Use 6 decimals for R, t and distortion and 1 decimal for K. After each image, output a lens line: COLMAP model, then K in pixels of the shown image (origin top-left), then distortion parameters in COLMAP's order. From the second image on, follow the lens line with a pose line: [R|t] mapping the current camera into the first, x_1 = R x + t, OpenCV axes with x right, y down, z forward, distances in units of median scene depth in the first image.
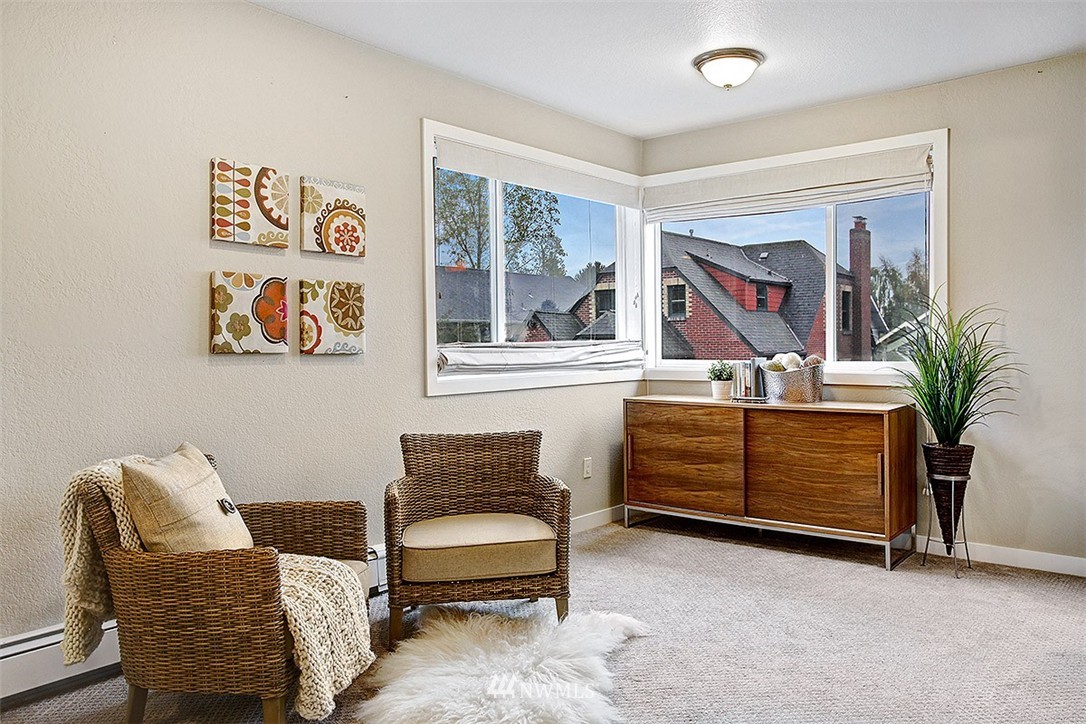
lens RADIAL K [[824.4, 0, 544.1], [0, 824.4, 362.6], [0, 0, 1]] dist [-0.015482, -0.000998]
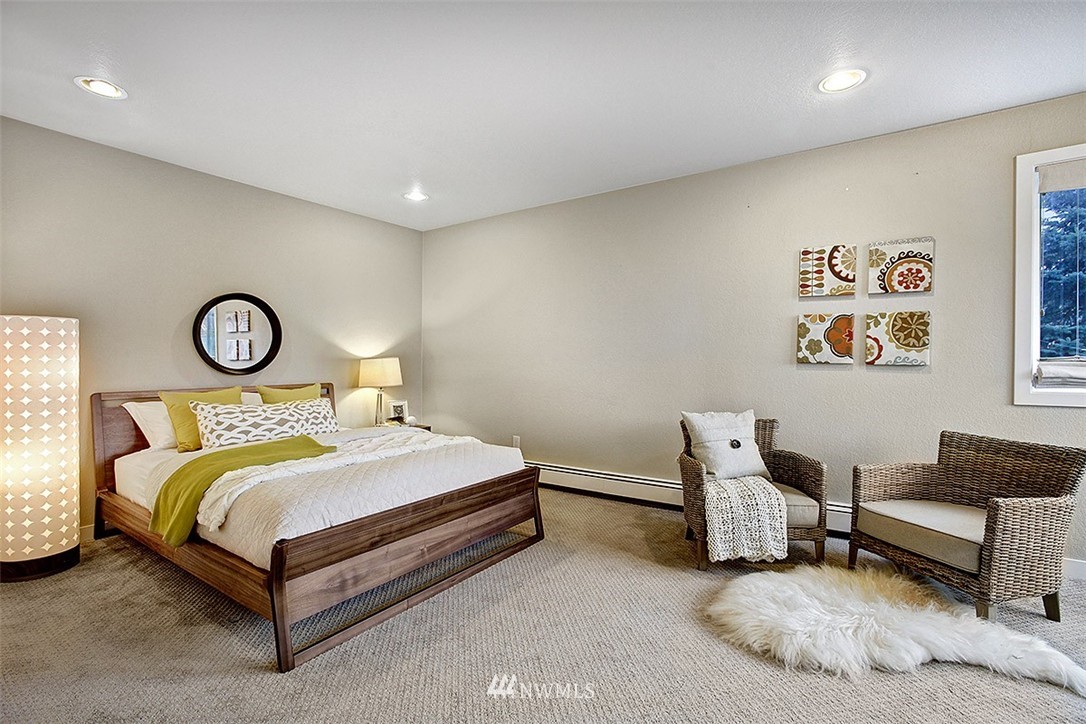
lens RADIAL K [[512.6, 0, 544.0], [0, 512.6, 360.0], [0, 0, 1]] dist [-0.028765, 0.004811]
pose [[0.064731, 0.014446, -0.997798, 0.568057], [-0.018721, 0.999737, 0.013260, -0.019297], [0.997727, 0.017822, 0.064984, 0.361555]]
